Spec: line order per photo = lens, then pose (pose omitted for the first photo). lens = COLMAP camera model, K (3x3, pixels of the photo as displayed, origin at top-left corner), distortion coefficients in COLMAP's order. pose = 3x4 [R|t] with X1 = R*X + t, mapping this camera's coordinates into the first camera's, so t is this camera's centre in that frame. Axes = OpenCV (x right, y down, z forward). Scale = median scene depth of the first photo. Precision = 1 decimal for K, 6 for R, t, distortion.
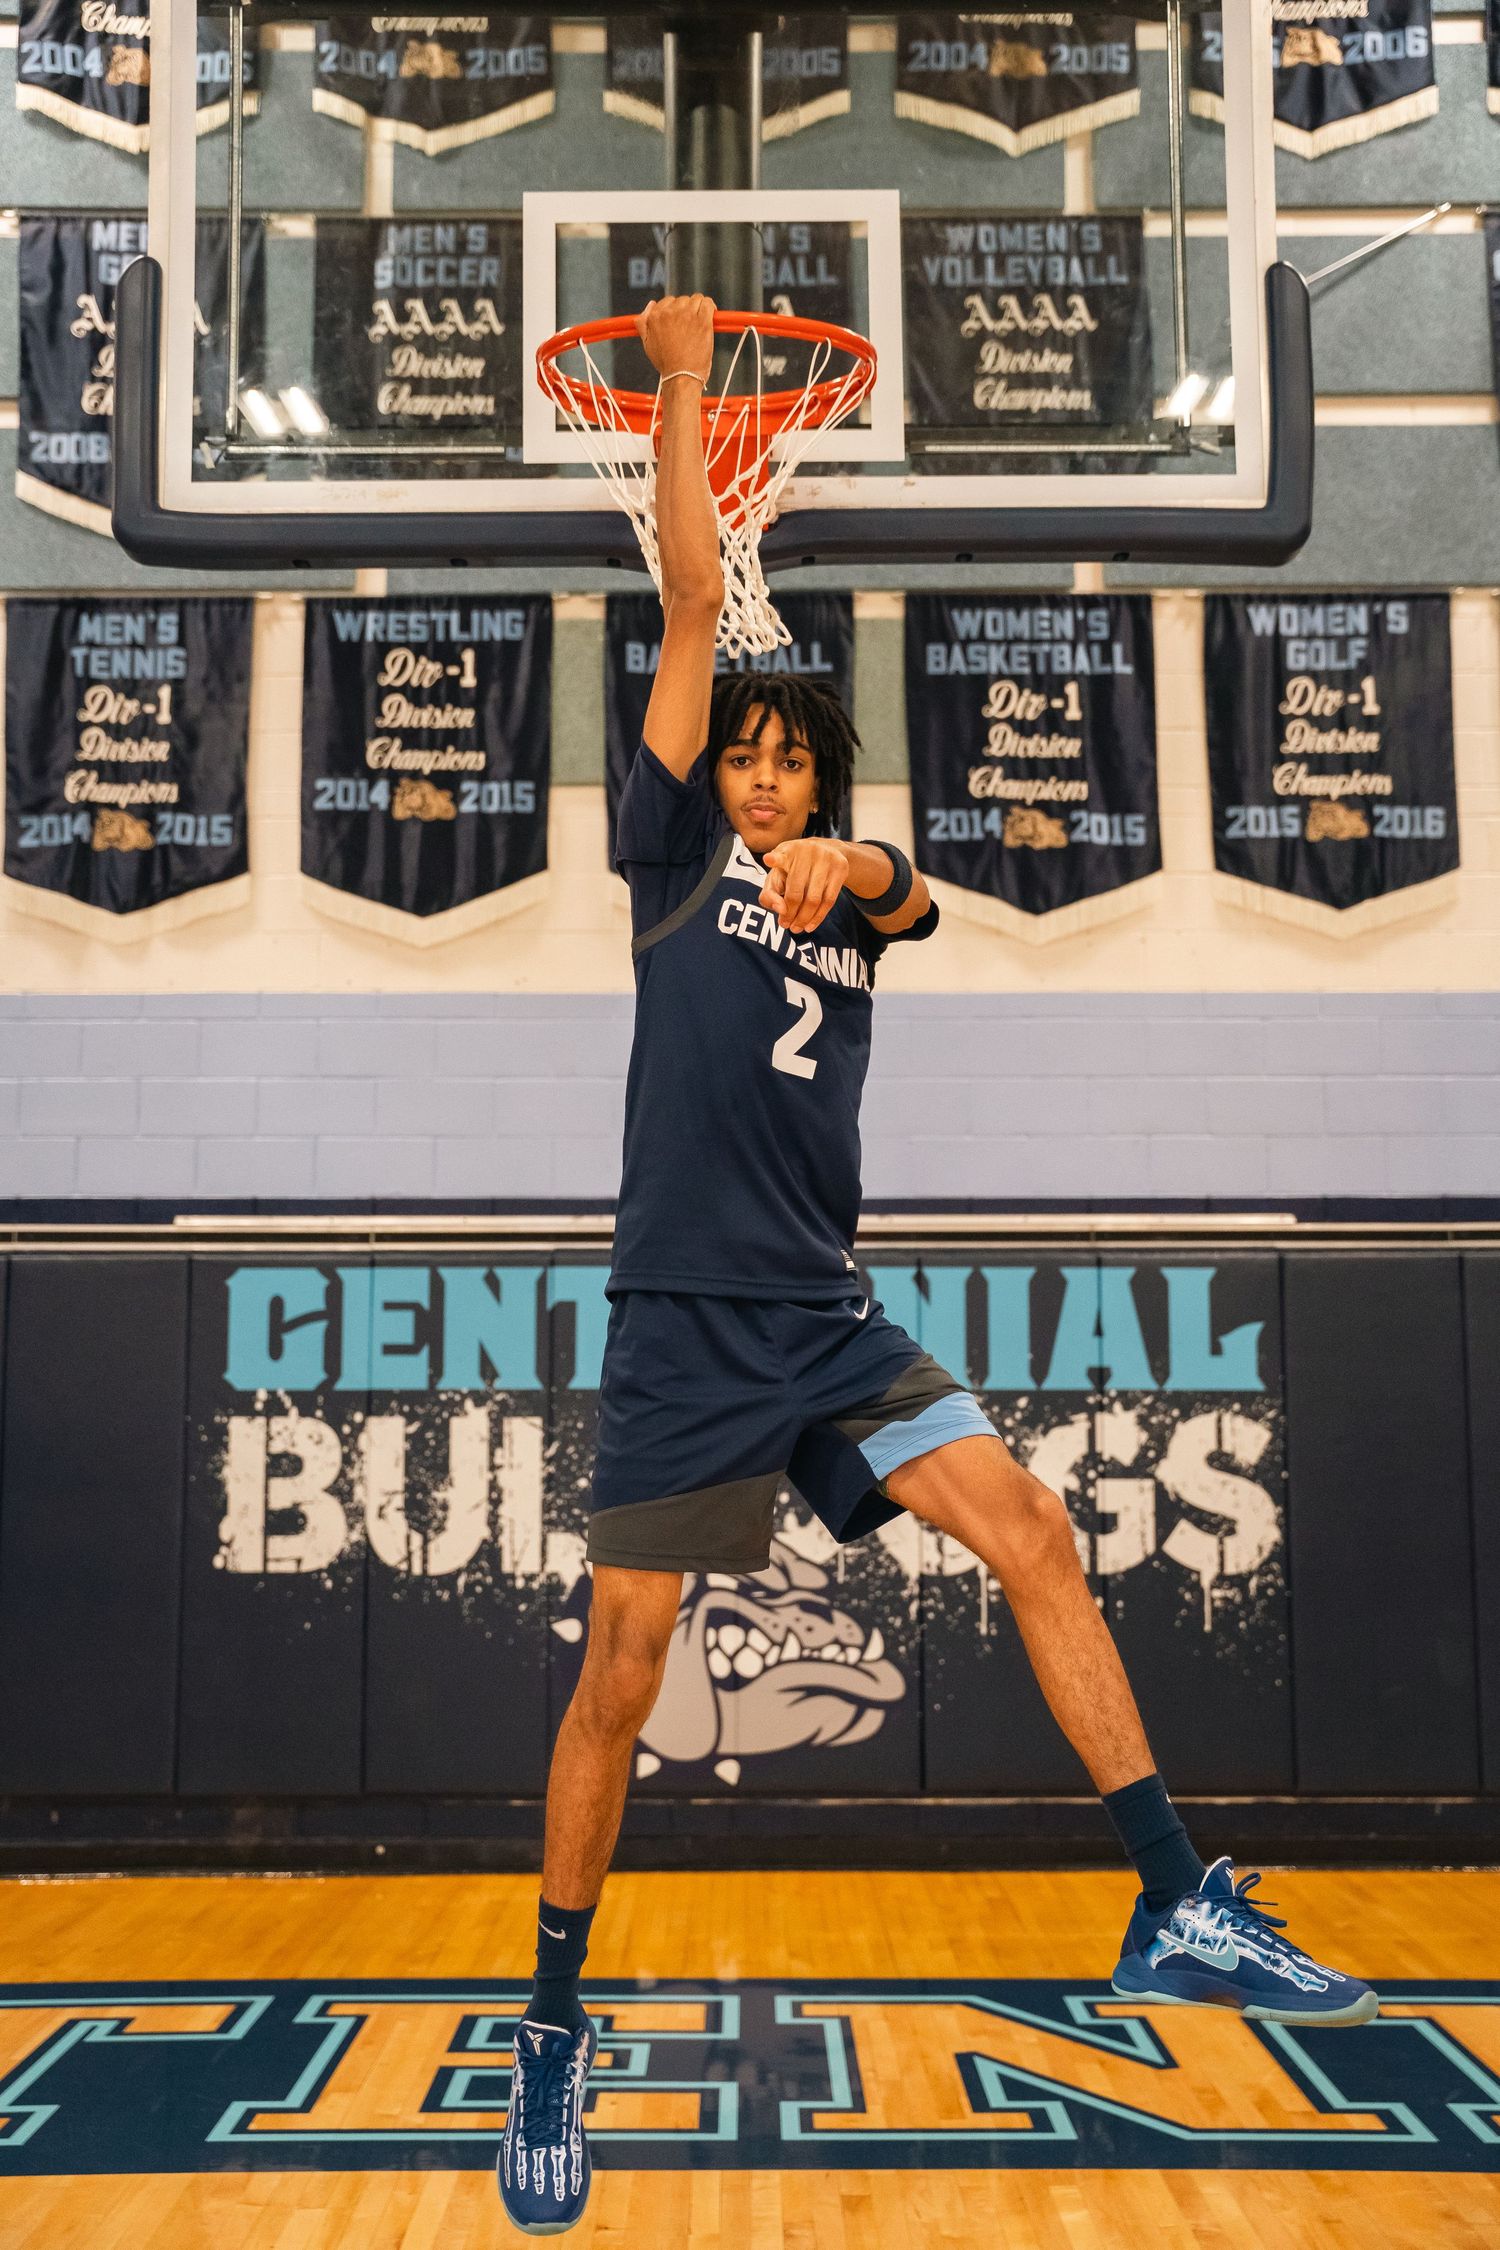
lens RADIAL K [[2290.0, 0, 751.1], [0, 2290.0, 1136.7], [0, 0, 1]] dist [-0.059331, 0.208851]
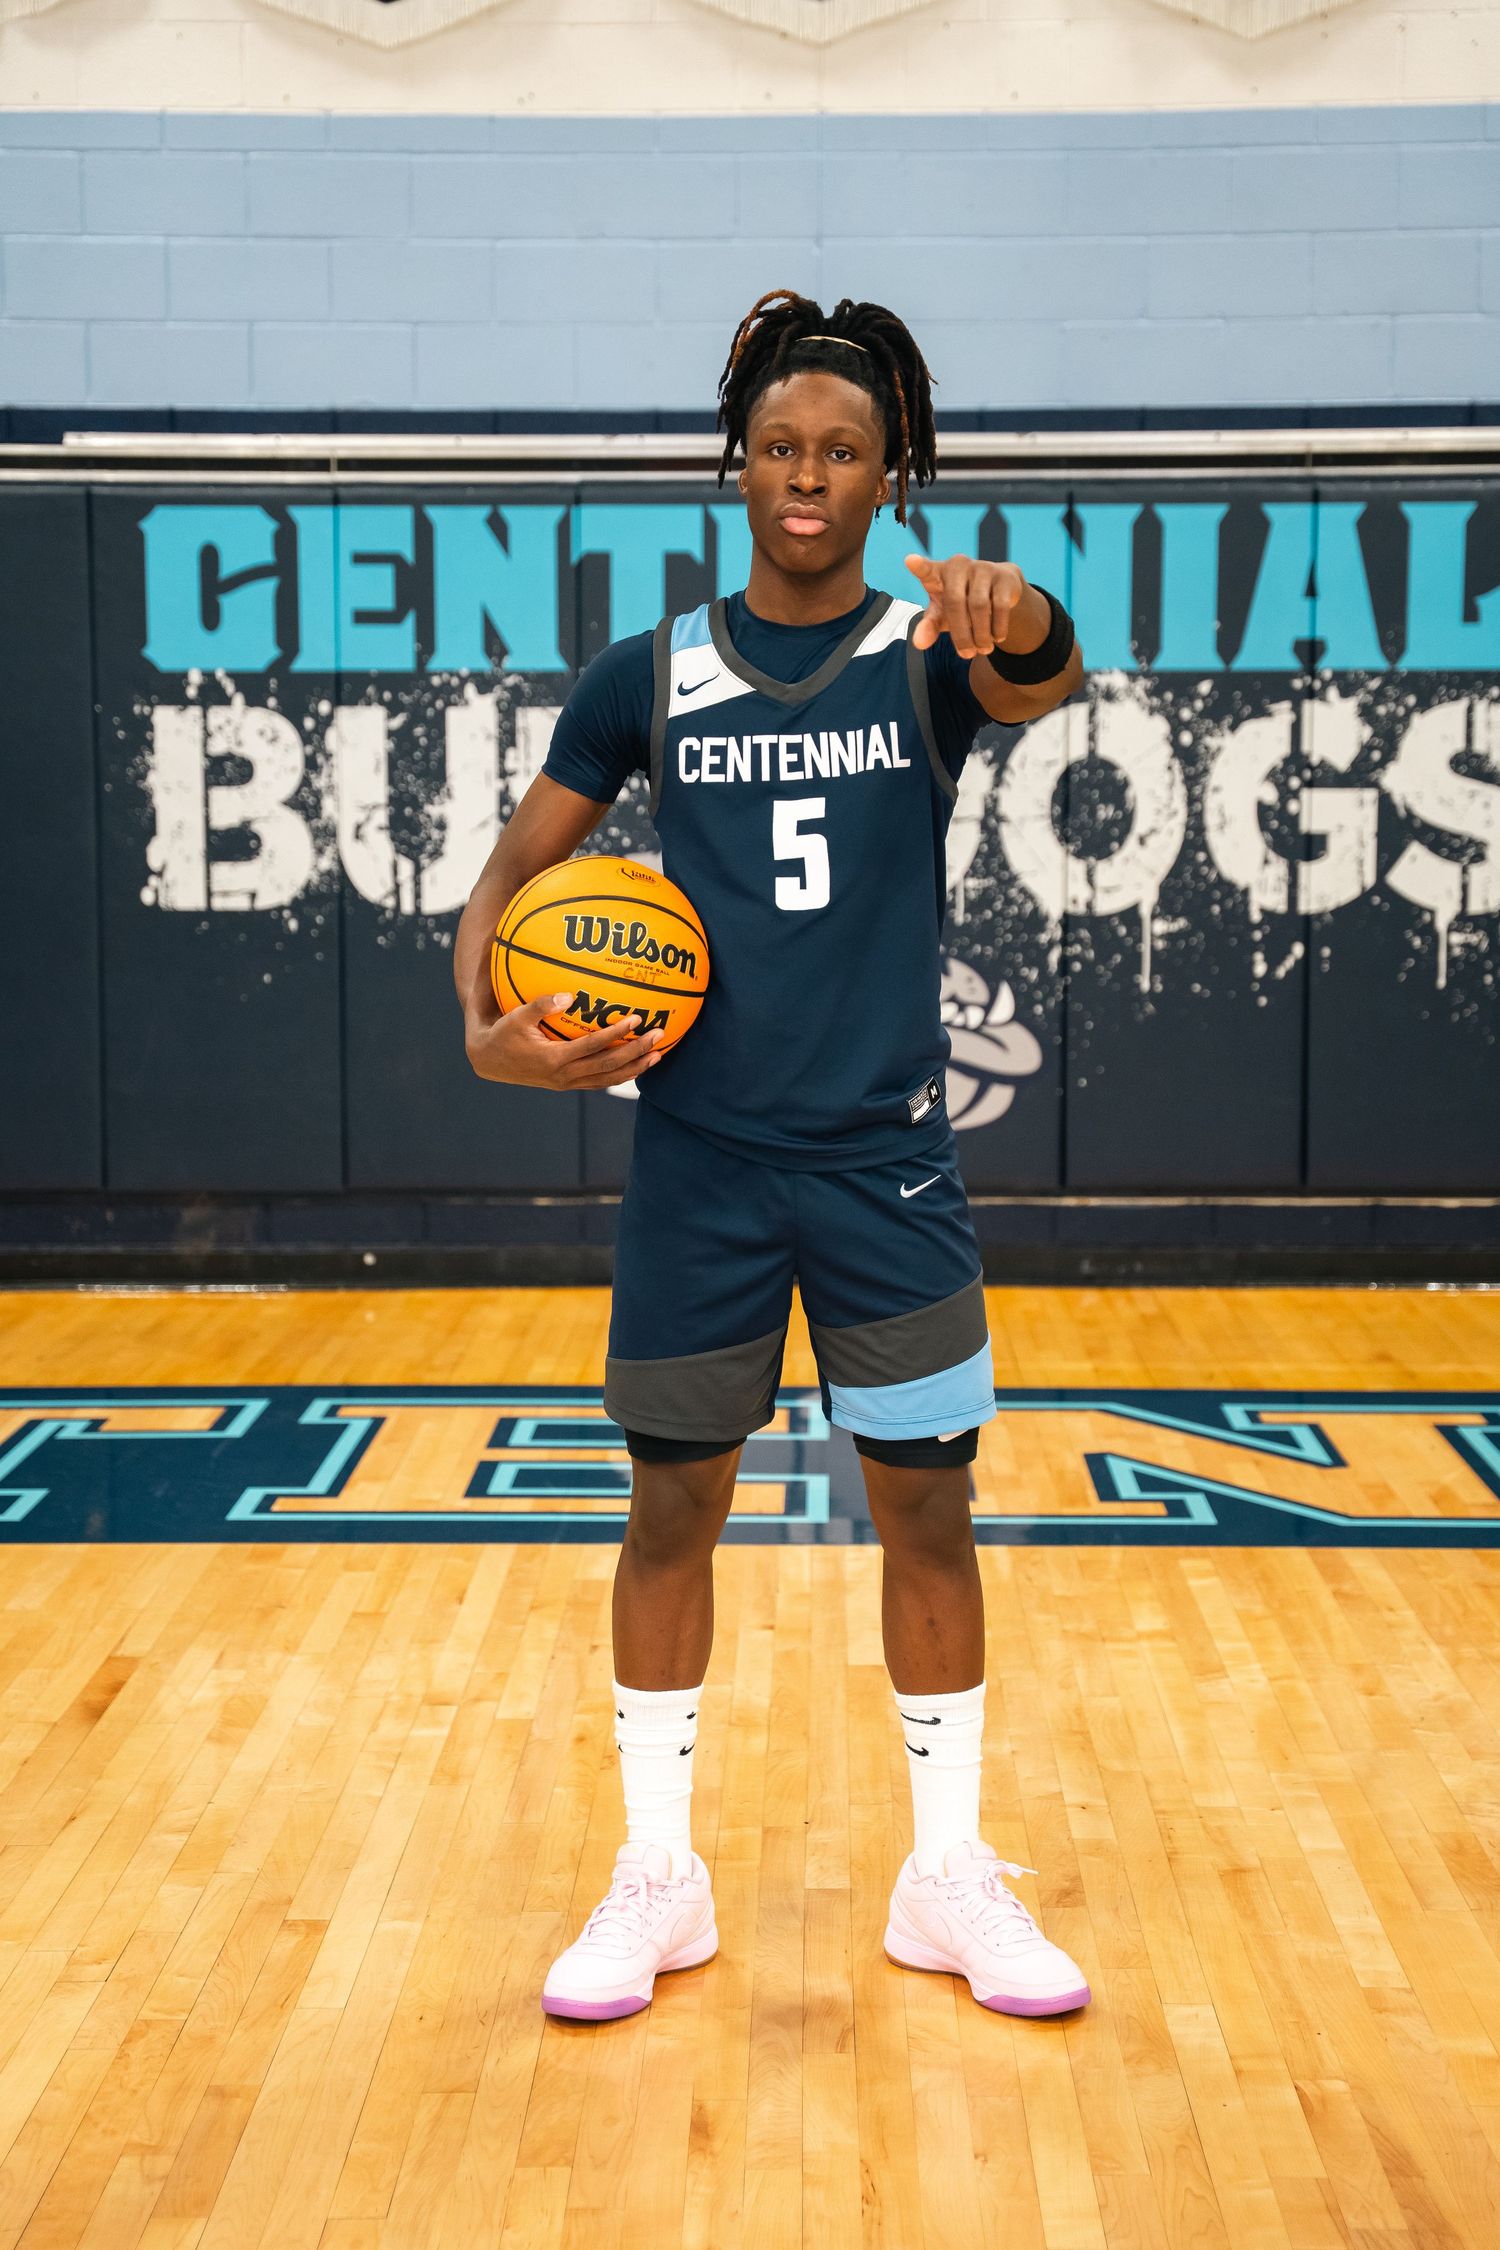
lens RADIAL K [[3654.4, 0, 747.1], [0, 3654.4, 1099.8], [0, 0, 1]] dist [0.148120, 0.215581]
pose [[0.999709, 0.002554, -0.023983, -0.002420], [0.002854, 0.974865, 0.222776, -0.020772], [0.023949, -0.222780, 0.974575, -0.209274]]
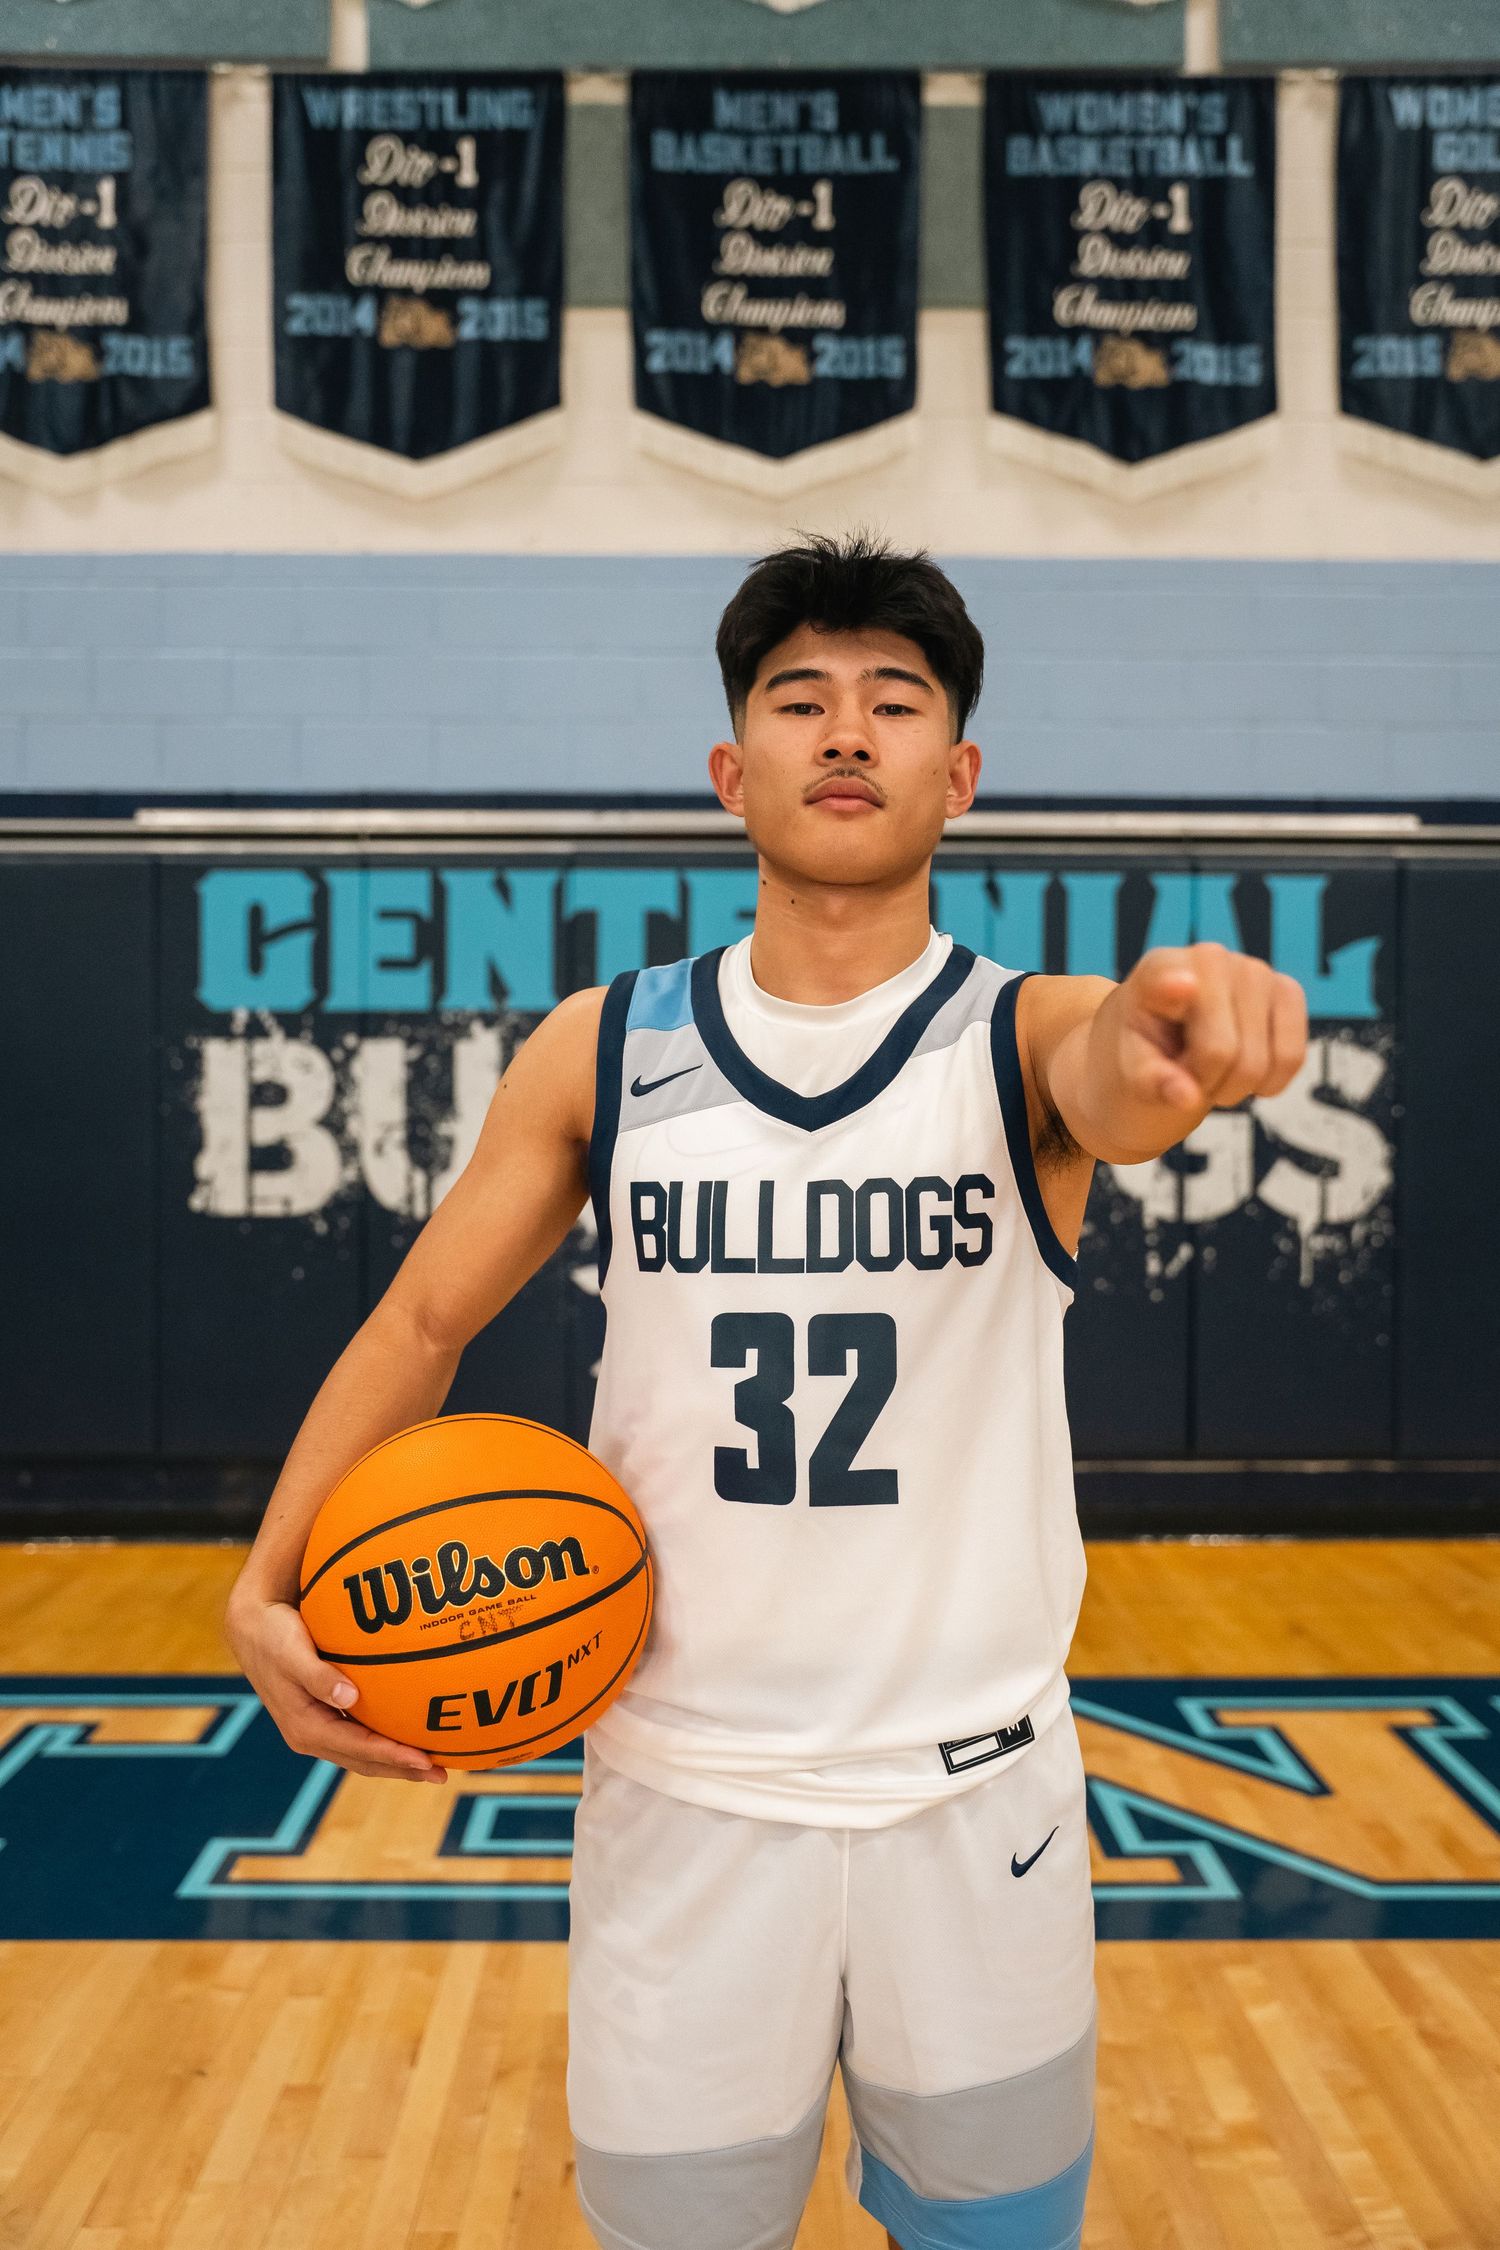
lens RADIAL K [[2180.4, 0, 745.8], [0, 2180.4, 1109.5], [0, 0, 1]] dist [-0.084366, 0.202126]
pose [[0.999969, 0.004624, 0.006339, -0.025065], [-0.005461, 0.990246, 0.139225, 0.031459], [-0.005633, -0.139256, 0.990240, 0.165866]]
